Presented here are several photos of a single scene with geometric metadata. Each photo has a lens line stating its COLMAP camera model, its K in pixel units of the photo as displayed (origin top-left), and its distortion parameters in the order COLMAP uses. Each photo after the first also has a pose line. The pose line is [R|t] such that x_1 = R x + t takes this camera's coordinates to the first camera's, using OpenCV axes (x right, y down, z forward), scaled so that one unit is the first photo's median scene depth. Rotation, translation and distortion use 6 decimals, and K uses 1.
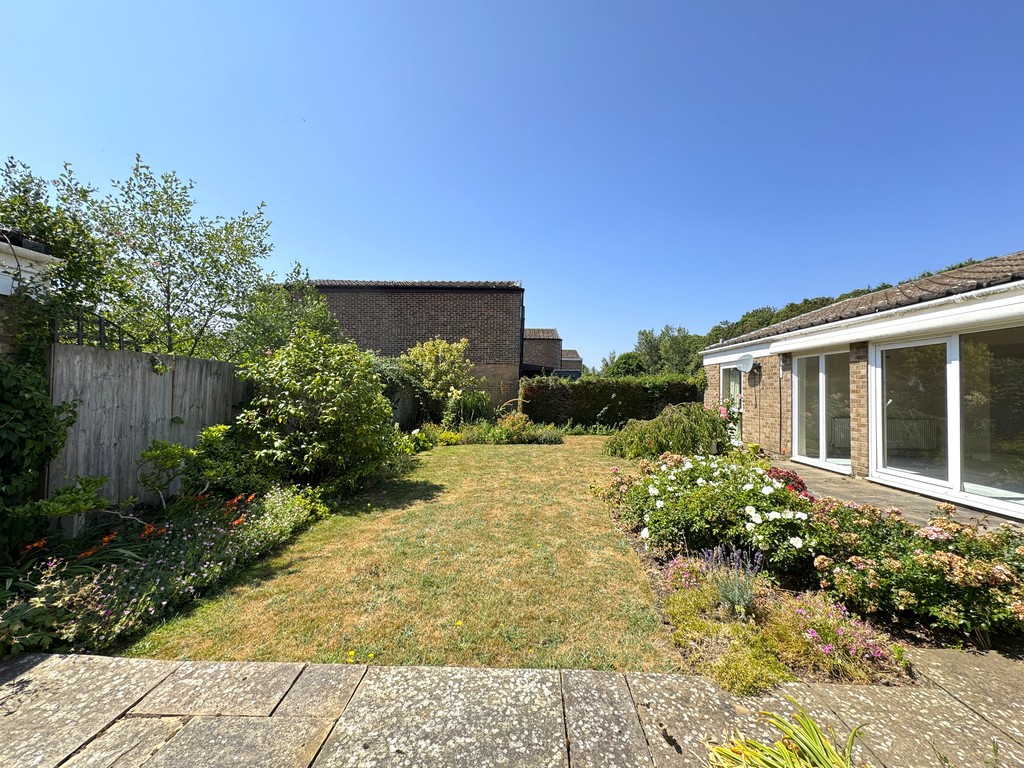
lens RADIAL K [[410.3, 0, 512.3], [0, 410.3, 380.6], [0, 0, 1]] dist [-0.007924, 0.000083]
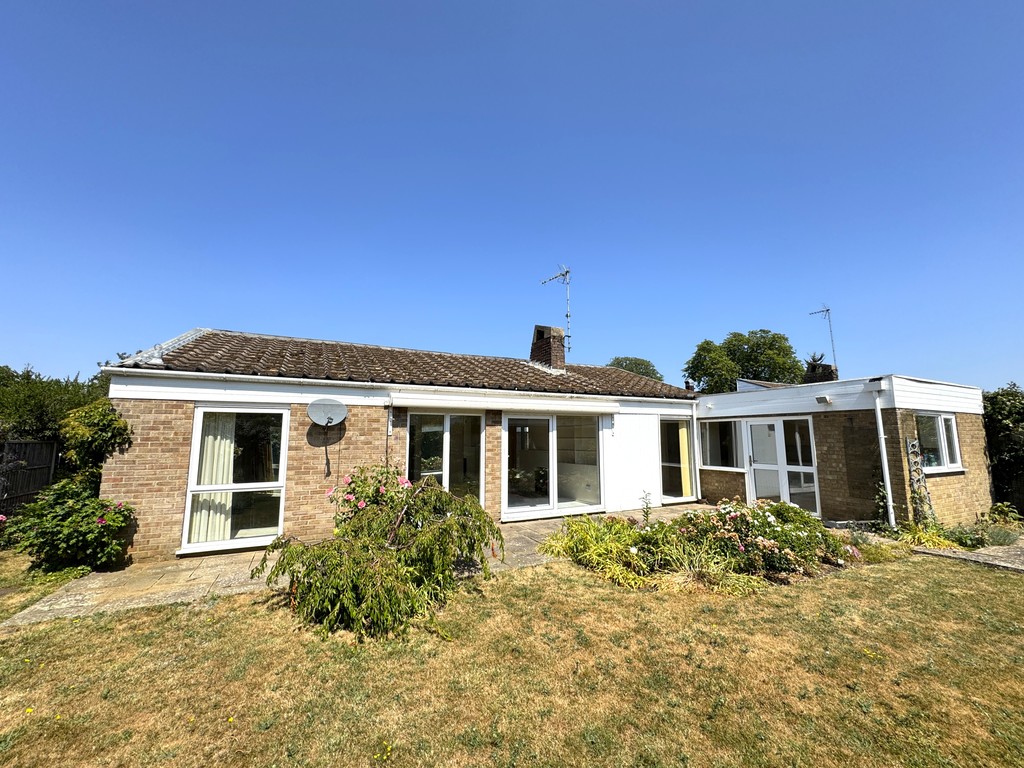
lens RADIAL K [[410.3, 0, 507.7], [0, 410.3, 383.6], [0, 0, 1]] dist [-0.007924, 0.000083]
pose [[-0.465112, 0.101800, 0.879379, -0.299893], [-0.027922, 0.991185, -0.129512, -0.013729], [-0.884811, -0.084792, -0.458170, 1.696170]]
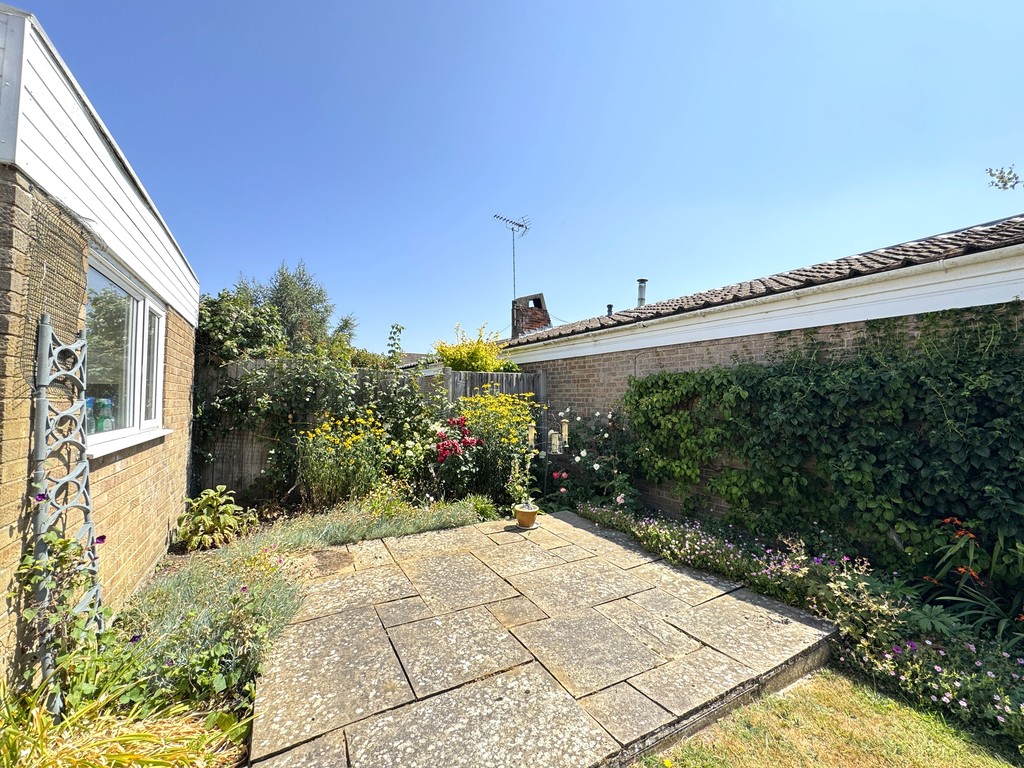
lens RADIAL K [[410.3, 0, 513.7], [0, 410.3, 383.3], [0, 0, 1]] dist [-0.007924, 0.000083]
pose [[-0.848283, -0.039847, -0.528042, 0.088605], [-0.005558, 0.997780, -0.066366, 0.017320], [0.529514, -0.053363, -0.846621, 0.521237]]
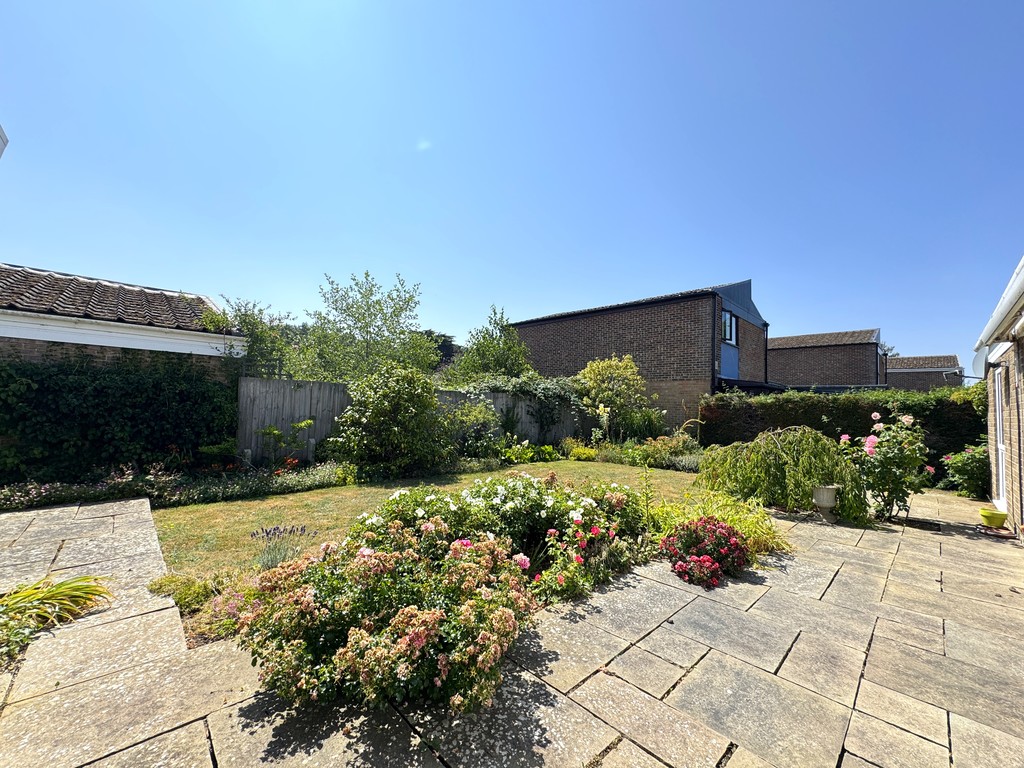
lens RADIAL K [[410.3, 0, 512.9], [0, 410.3, 380.2], [0, 0, 1]] dist [-0.007924, 0.000083]
pose [[0.716188, -0.032893, -0.697132, 0.795421], [-0.004099, 0.998673, -0.051332, 0.017647], [0.697896, 0.039621, 0.715103, 0.249284]]
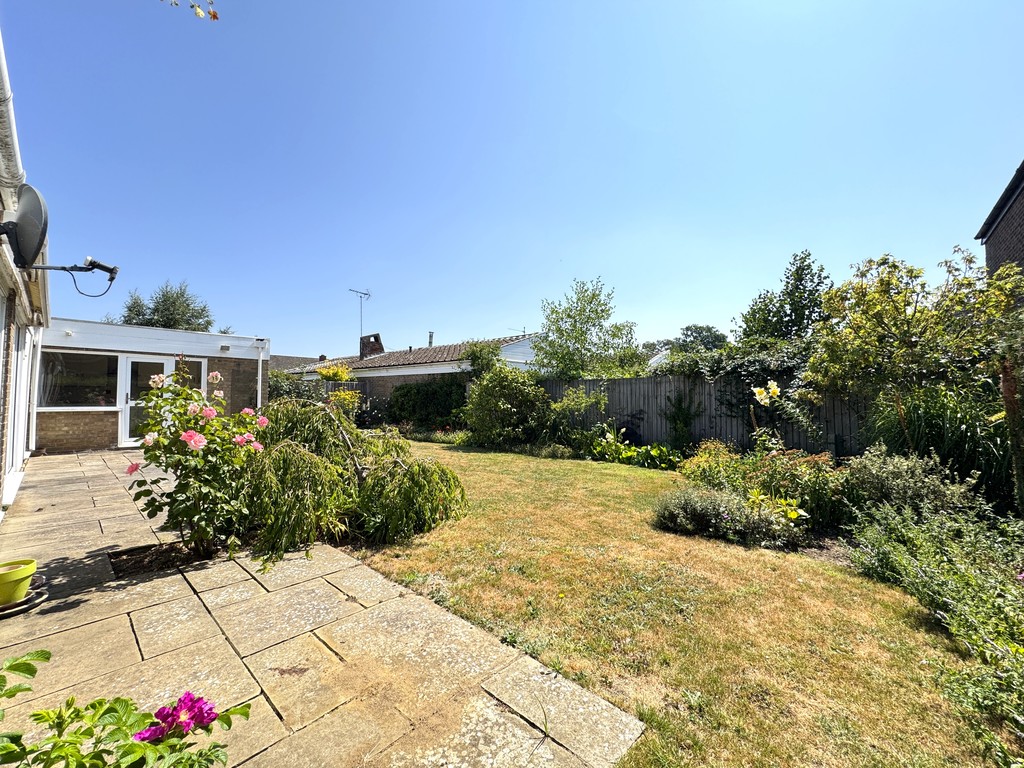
lens RADIAL K [[410.3, 0, 515.9], [0, 410.3, 384.8], [0, 0, 1]] dist [-0.007924, 0.000083]
pose [[-0.642668, -0.041533, -0.765018, 0.906032], [0.004673, 0.998298, -0.058124, 0.095054], [0.766130, -0.040929, -0.641381, 2.188511]]
